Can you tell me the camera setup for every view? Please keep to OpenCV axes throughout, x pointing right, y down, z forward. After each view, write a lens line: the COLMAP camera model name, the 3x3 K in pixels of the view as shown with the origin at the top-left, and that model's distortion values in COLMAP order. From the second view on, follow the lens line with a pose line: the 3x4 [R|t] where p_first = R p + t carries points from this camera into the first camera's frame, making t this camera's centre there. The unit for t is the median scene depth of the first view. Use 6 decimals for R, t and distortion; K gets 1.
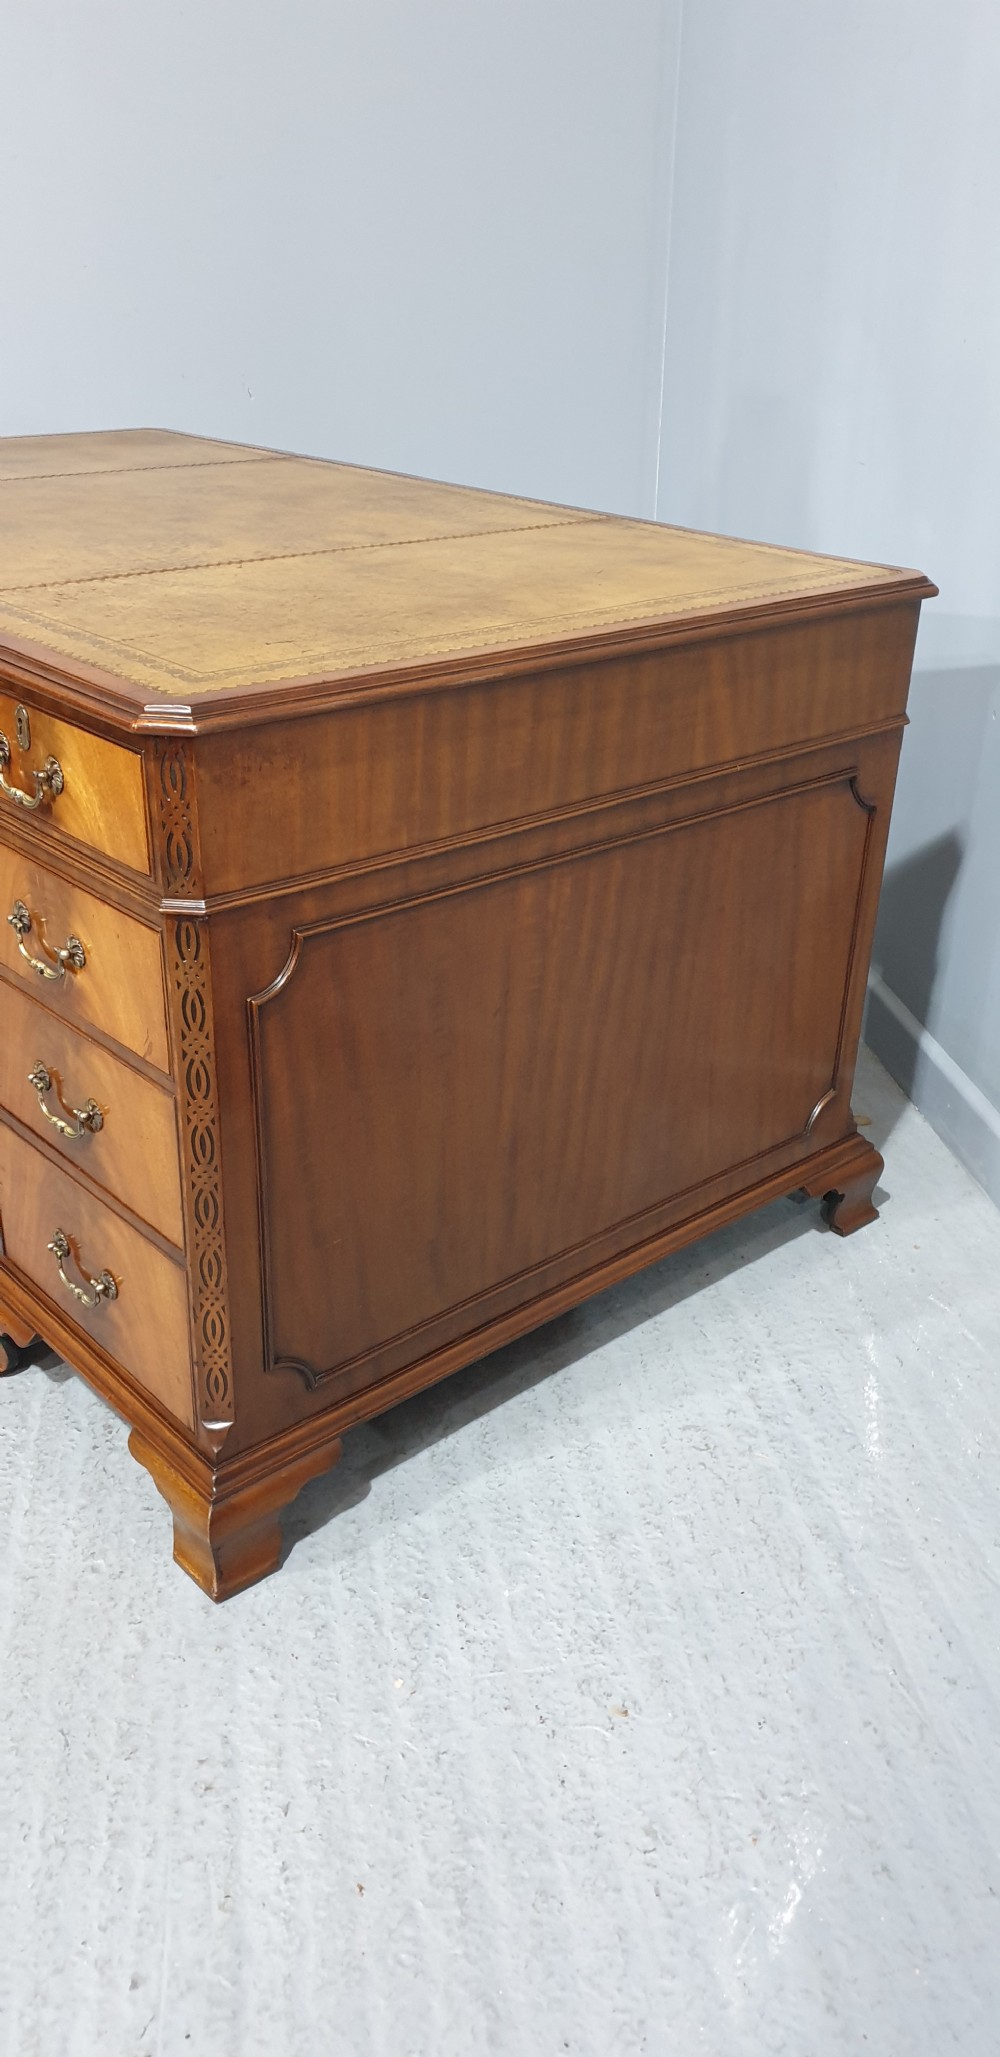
lens RADIAL K [[1635.0, 0, 490.7], [0, 1635.0, 1058.8], [0, 0, 1]] dist [0.017901, -0.004574]
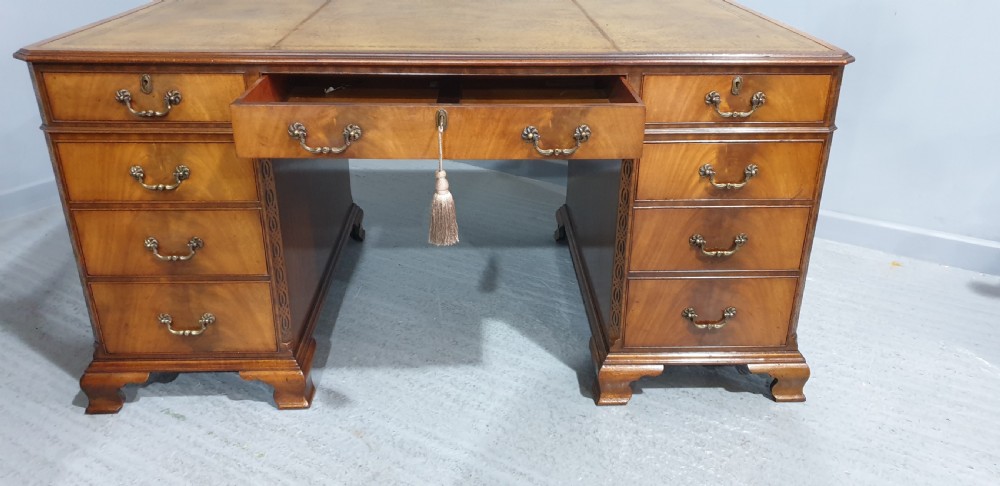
lens RADIAL K [[794.8, 0, 512.9], [0, 794.8, 257.5], [0, 0, 1]] dist [0.017901, -0.004574]
pose [[0.616870, -0.346480, 0.706698, -1.343560], [0.355909, 0.923642, 0.142174, -0.240264], [-0.701997, 0.163817, 0.693083, 0.430695]]
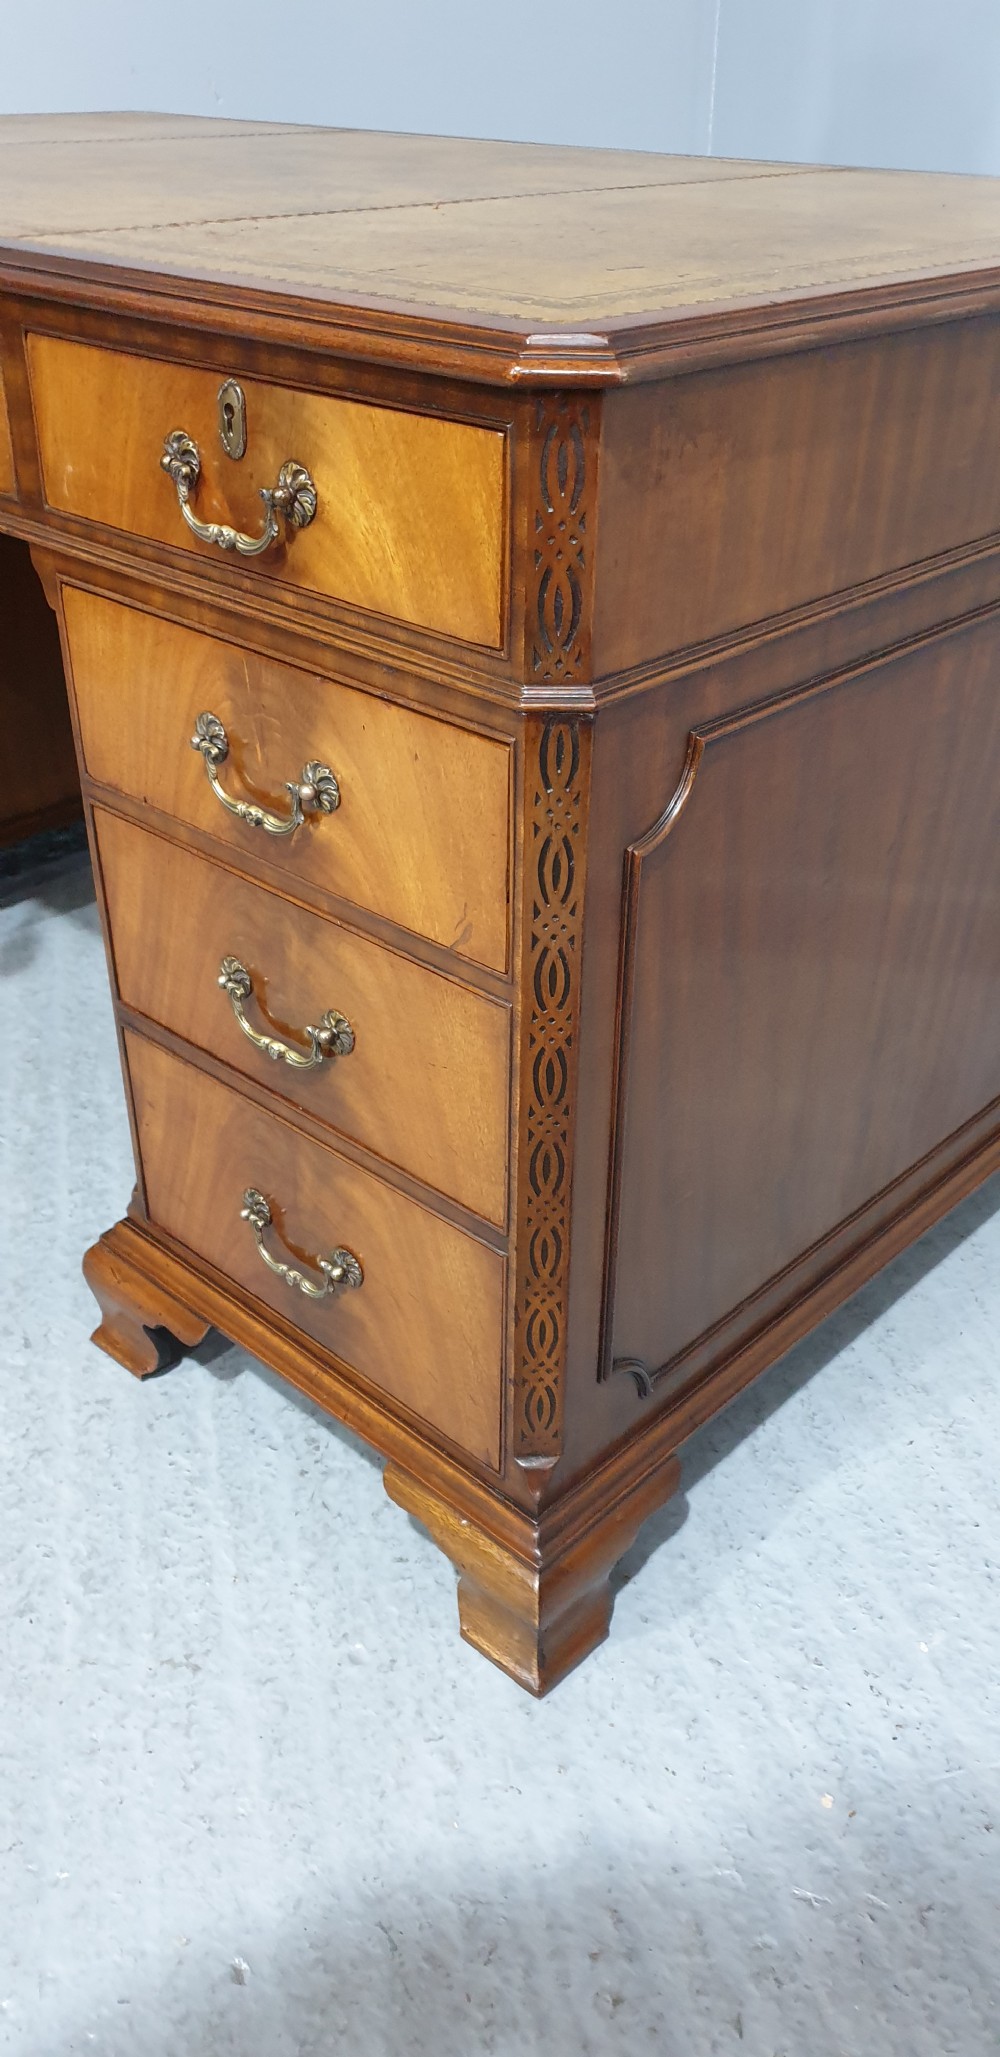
lens RADIAL K [[1635.0, 0, 485.2], [0, 1635.0, 1084.3], [0, 0, 1]] dist [0.017901, -0.004574]
pose [[0.996381, -0.060452, 0.059746, -0.229269], [0.053478, 0.992253, 0.112139, -0.017409], [-0.066062, -0.108538, 0.991895, 0.335850]]
